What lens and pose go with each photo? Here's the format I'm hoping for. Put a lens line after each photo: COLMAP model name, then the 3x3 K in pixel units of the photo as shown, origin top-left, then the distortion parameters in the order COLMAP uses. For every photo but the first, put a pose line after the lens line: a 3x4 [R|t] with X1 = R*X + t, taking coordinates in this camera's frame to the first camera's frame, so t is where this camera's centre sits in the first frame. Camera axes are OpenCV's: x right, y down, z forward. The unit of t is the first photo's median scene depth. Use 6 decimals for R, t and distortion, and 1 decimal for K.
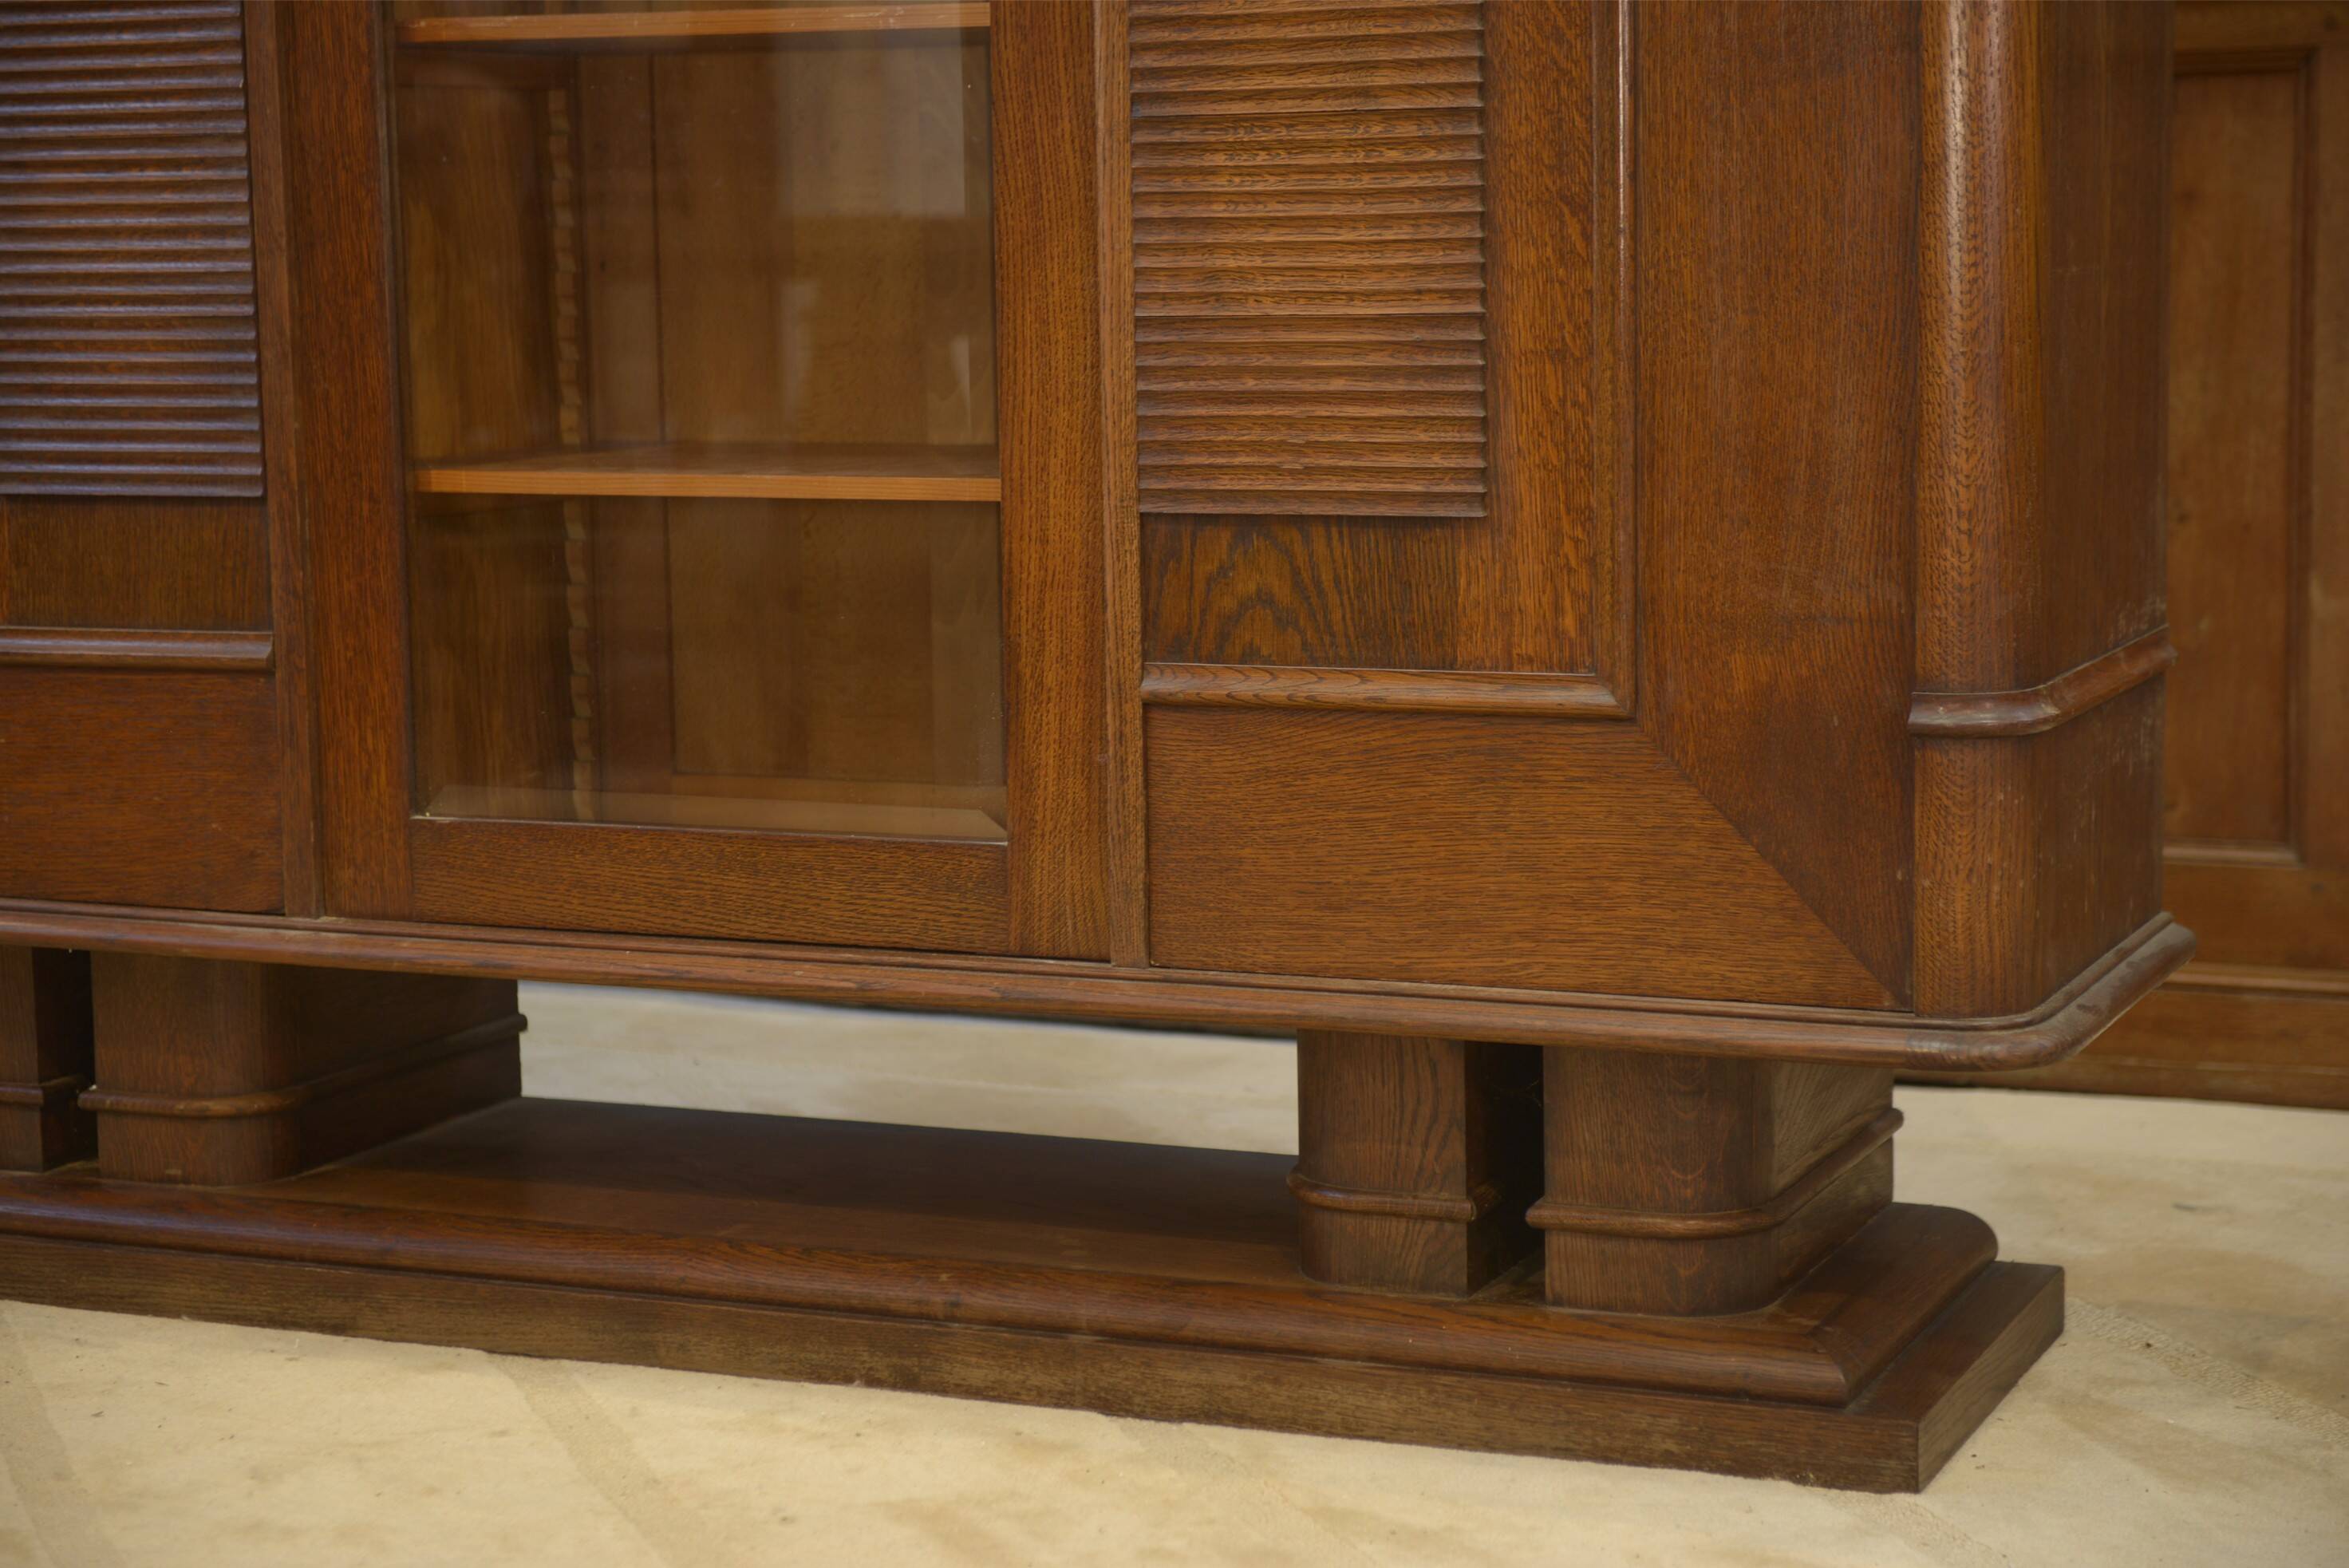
lens RADIAL K [[4453.0, 0, 1174.5], [0, 4453.0, 784.0], [0, 0, 1]] dist [0.148138, -0.590707]
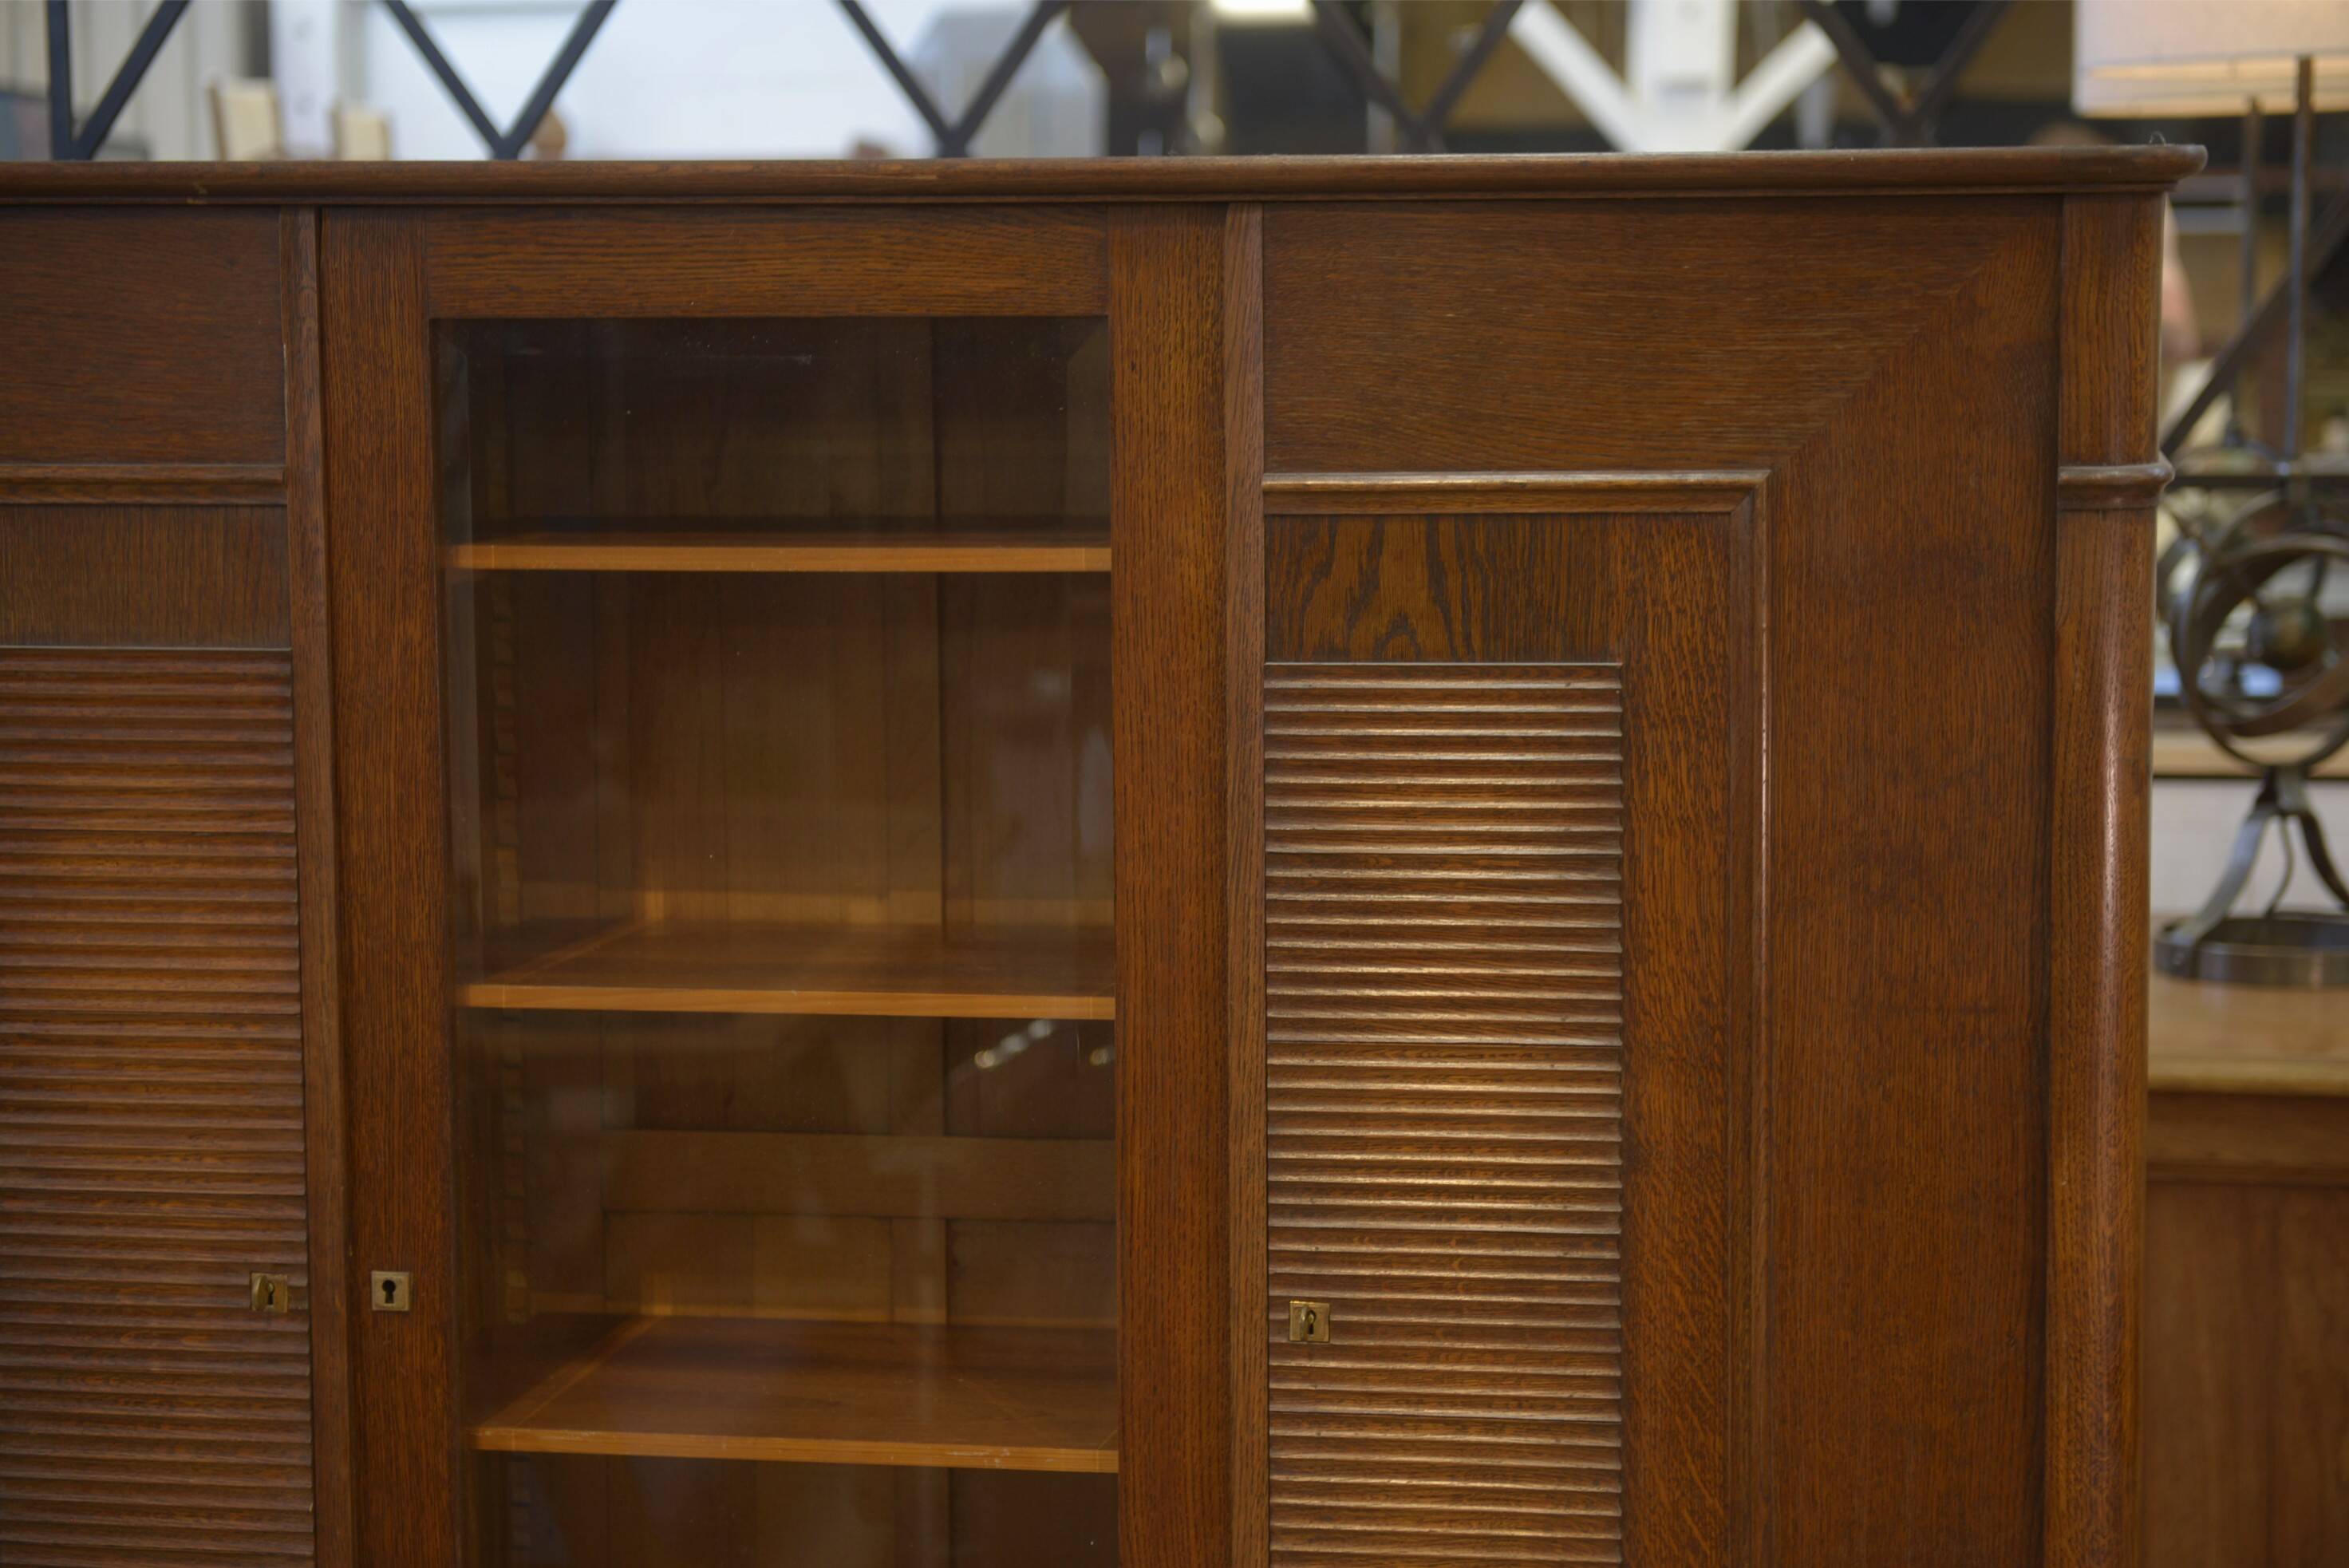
lens RADIAL K [[4453.0, 0, 1174.5], [0, 4453.0, 784.0], [0, 0, 1]] dist [0.148138, -0.590707]
pose [[0.970104, -0.020480, 0.241824, -0.279774], [0.023929, 0.999649, -0.011336, -0.324947], [-0.241507, 0.016784, 0.970254, -0.024909]]
